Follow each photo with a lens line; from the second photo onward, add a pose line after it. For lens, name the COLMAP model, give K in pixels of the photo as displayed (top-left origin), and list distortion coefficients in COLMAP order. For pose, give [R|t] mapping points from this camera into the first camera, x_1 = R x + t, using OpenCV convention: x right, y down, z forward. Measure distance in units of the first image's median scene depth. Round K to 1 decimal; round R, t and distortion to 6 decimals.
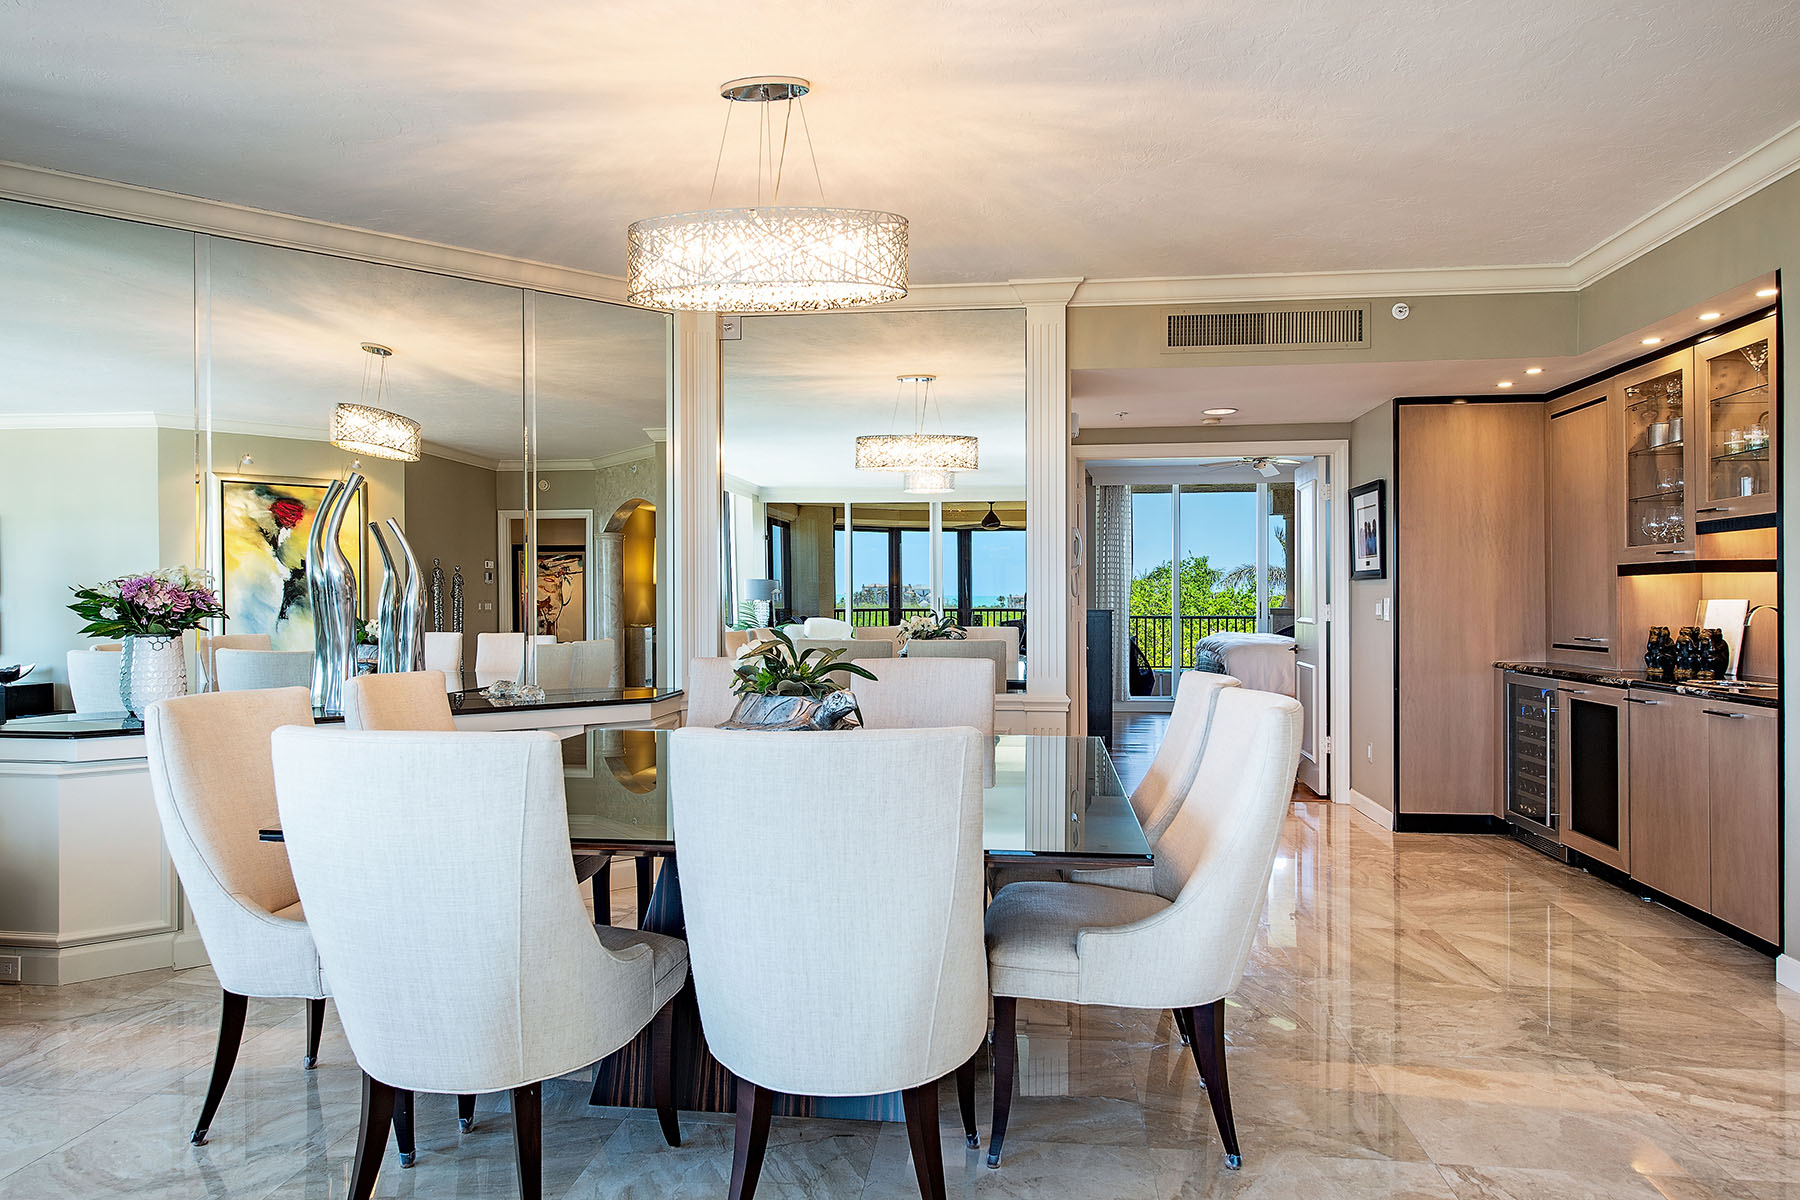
lens RADIAL K [[1192.3, 0, 902.3], [0, 1192.3, 601.3], [0, 0, 1]] dist [0.000404, 0.000102]
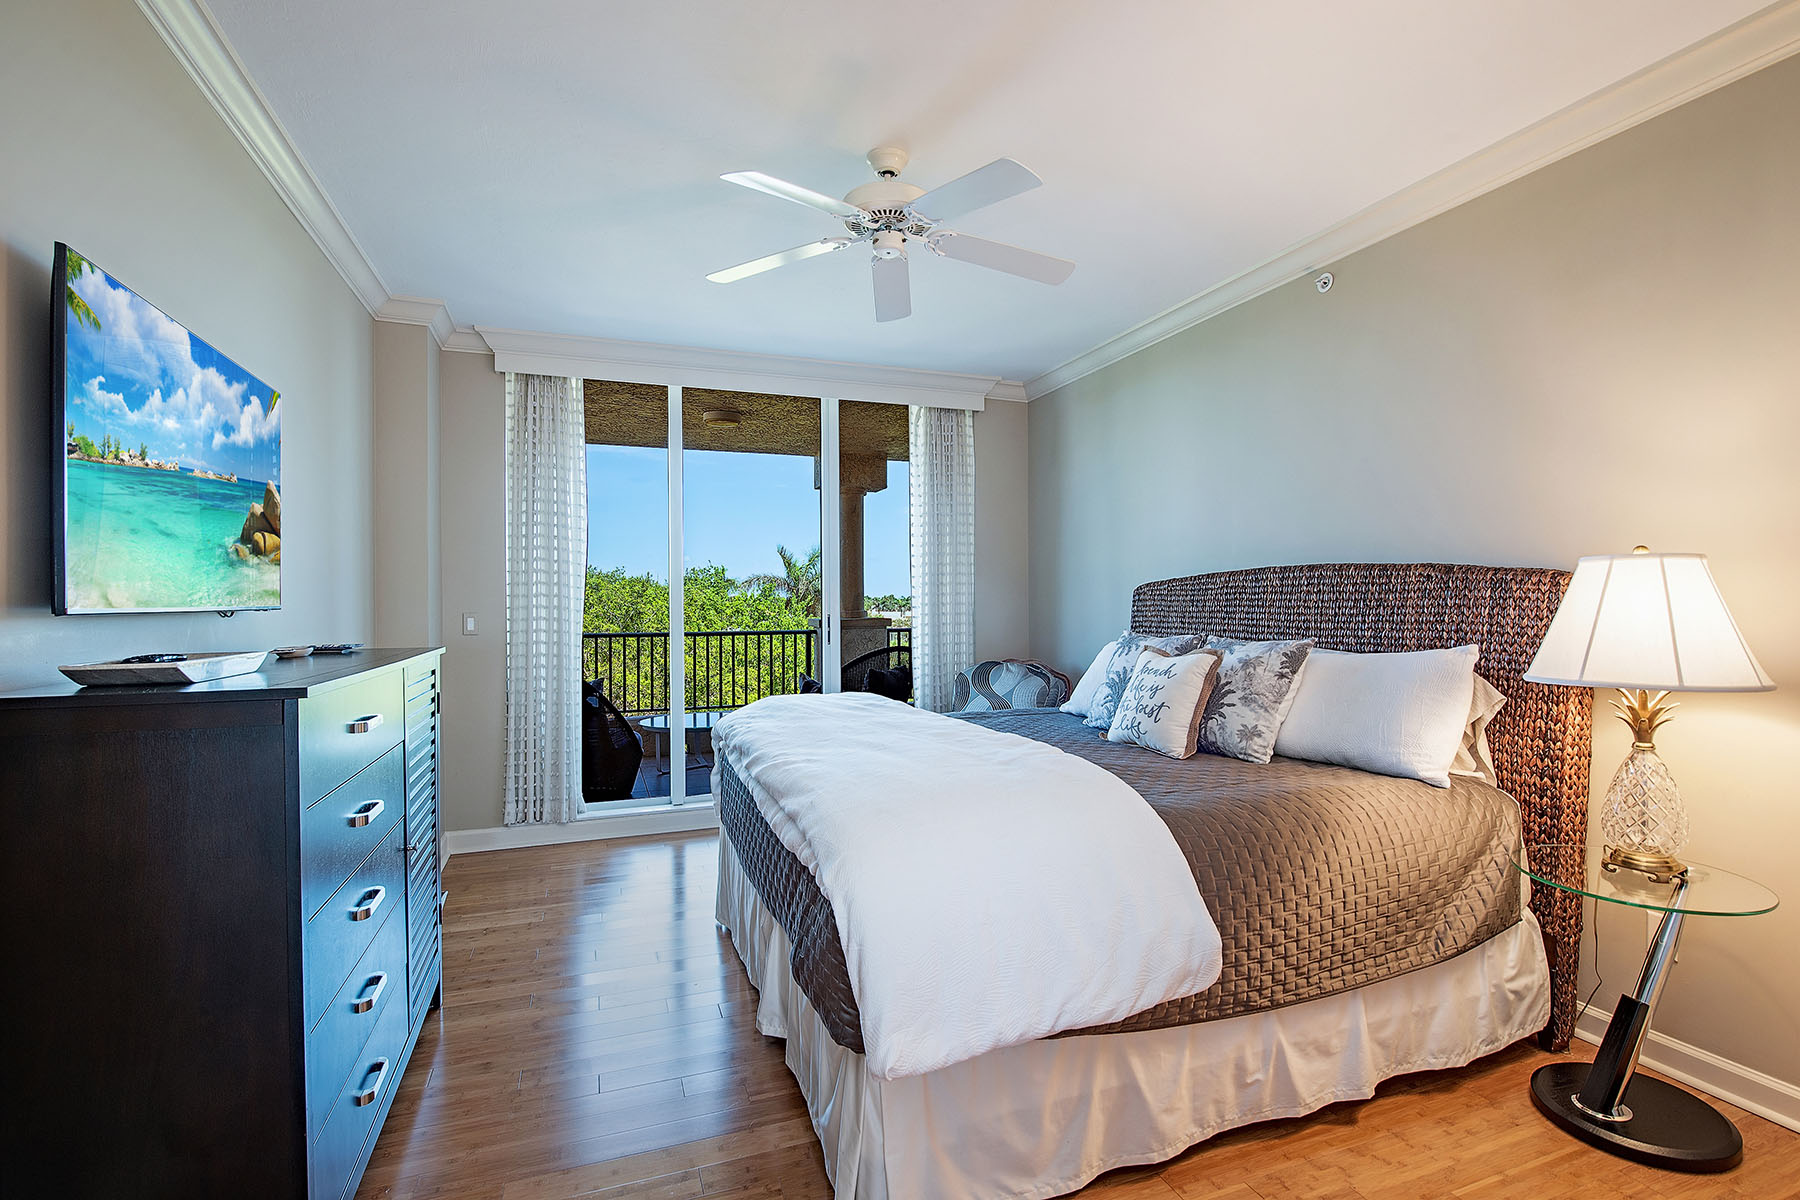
lens RADIAL K [[822.3, 0, 904.1], [0, 822.3, 597.1], [0, 0, 1]] dist [0.000590, -0.000043]
pose [[0.893185, -0.004275, 0.449669, 0.049419], [0.007368, 0.999960, -0.005129, -0.001373], [-0.449629, 0.007895, 0.893181, 0.200438]]
